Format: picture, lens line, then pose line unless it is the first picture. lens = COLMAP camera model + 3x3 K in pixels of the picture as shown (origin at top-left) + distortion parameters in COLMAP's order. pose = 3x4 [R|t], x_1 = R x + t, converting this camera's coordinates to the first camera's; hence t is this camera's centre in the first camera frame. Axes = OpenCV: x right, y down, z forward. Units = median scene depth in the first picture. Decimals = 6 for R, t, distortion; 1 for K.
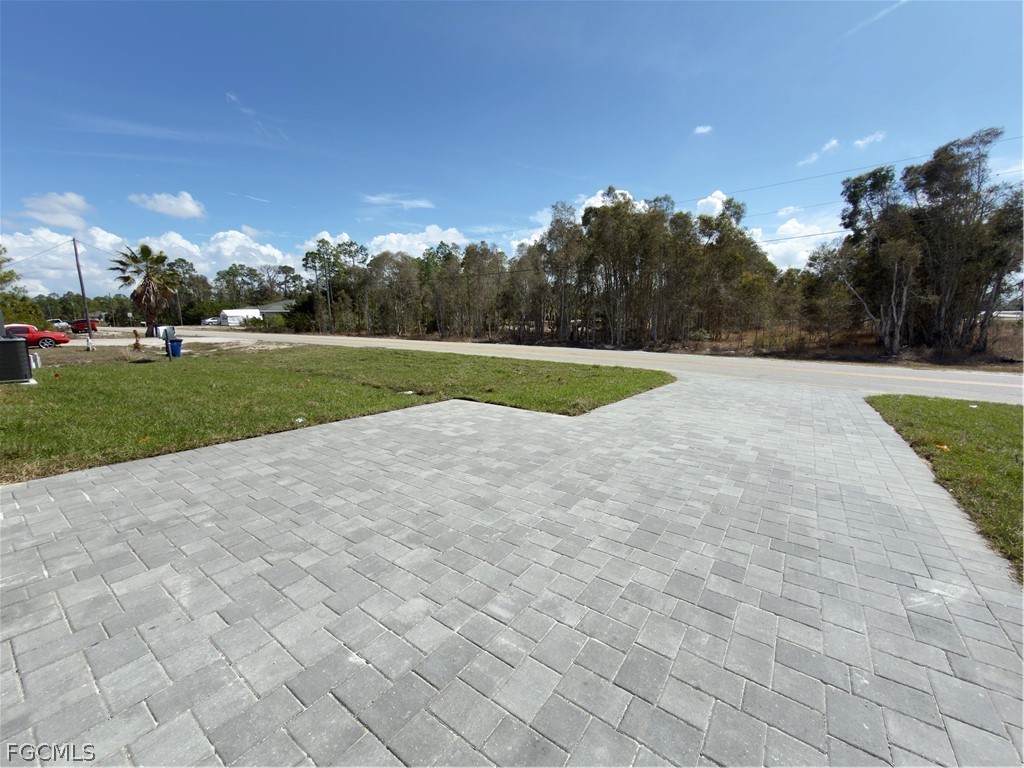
lens RADIAL K [[406.2, 0, 515.0], [0, 406.2, 387.6], [0, 0, 1]] dist [0.000743, 0.000564]
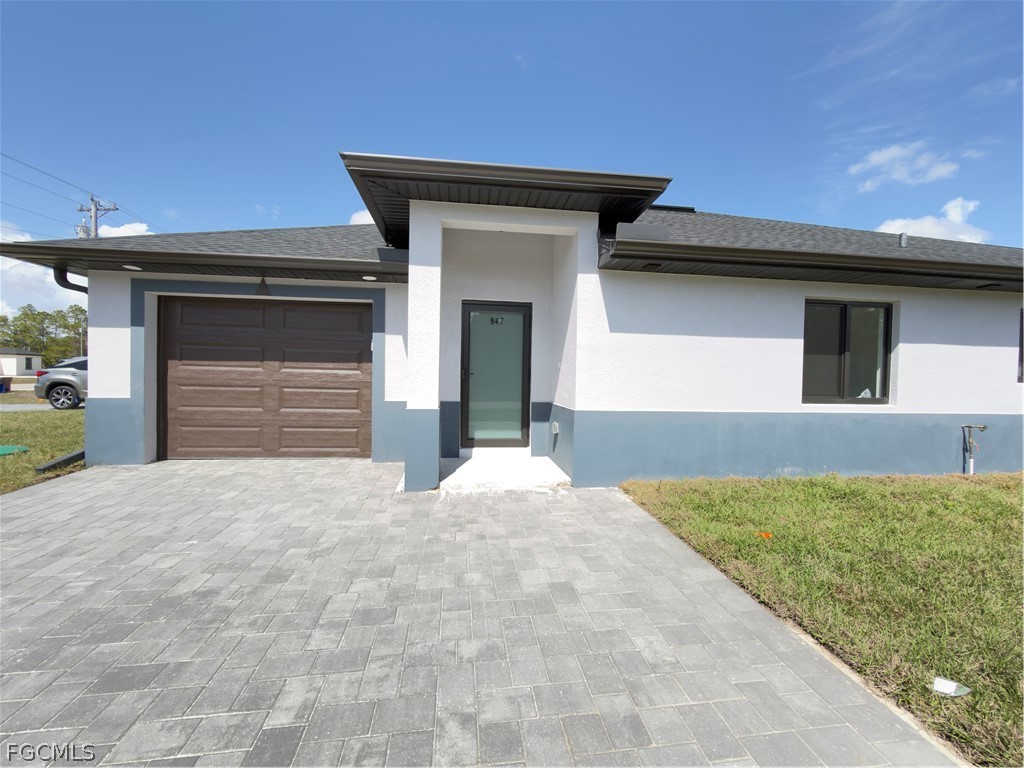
lens RADIAL K [[406.2, 0, 509.1], [0, 406.2, 381.6], [0, 0, 1]] dist [0.000743, 0.000564]
pose [[-0.732098, 0.008950, -0.681140, -0.017611], [-0.130660, 0.979503, 0.153305, -0.051151], [0.668551, 0.201232, -0.715923, 0.298824]]
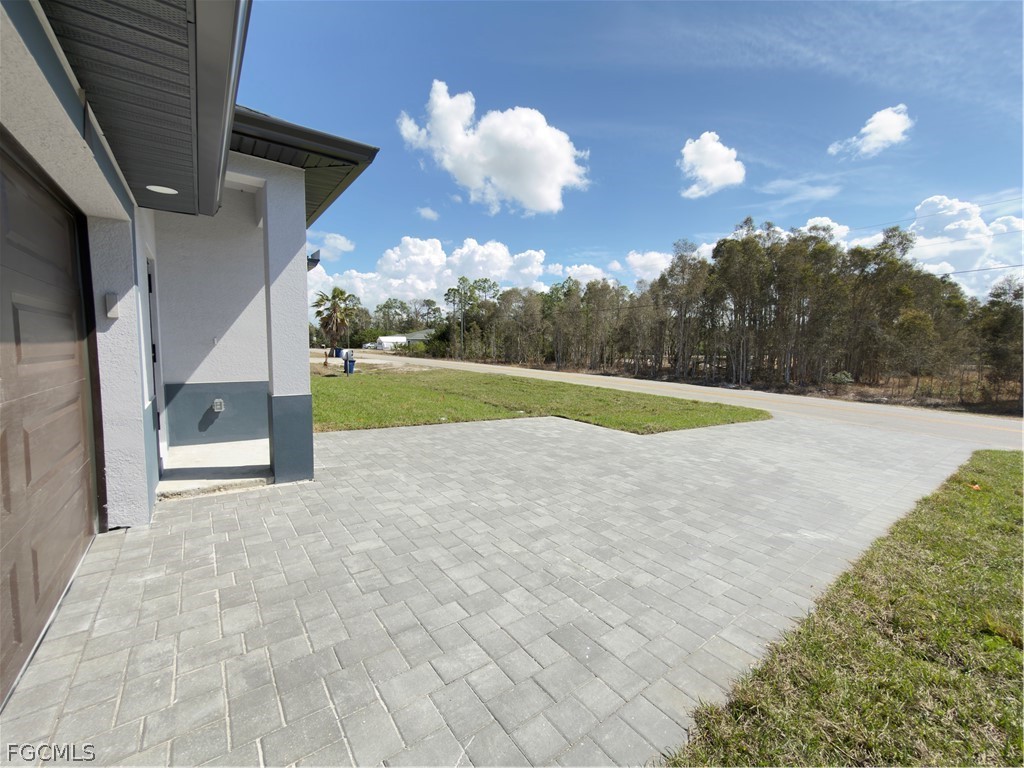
lens RADIAL K [[406.2, 0, 517.4], [0, 406.2, 384.2], [0, 0, 1]] dist [0.000743, 0.000564]
pose [[0.959143, 0.055530, -0.277418, 0.041275], [-0.078601, 0.994249, -0.072737, 0.013215], [0.271783, 0.091570, 0.957992, -0.111836]]
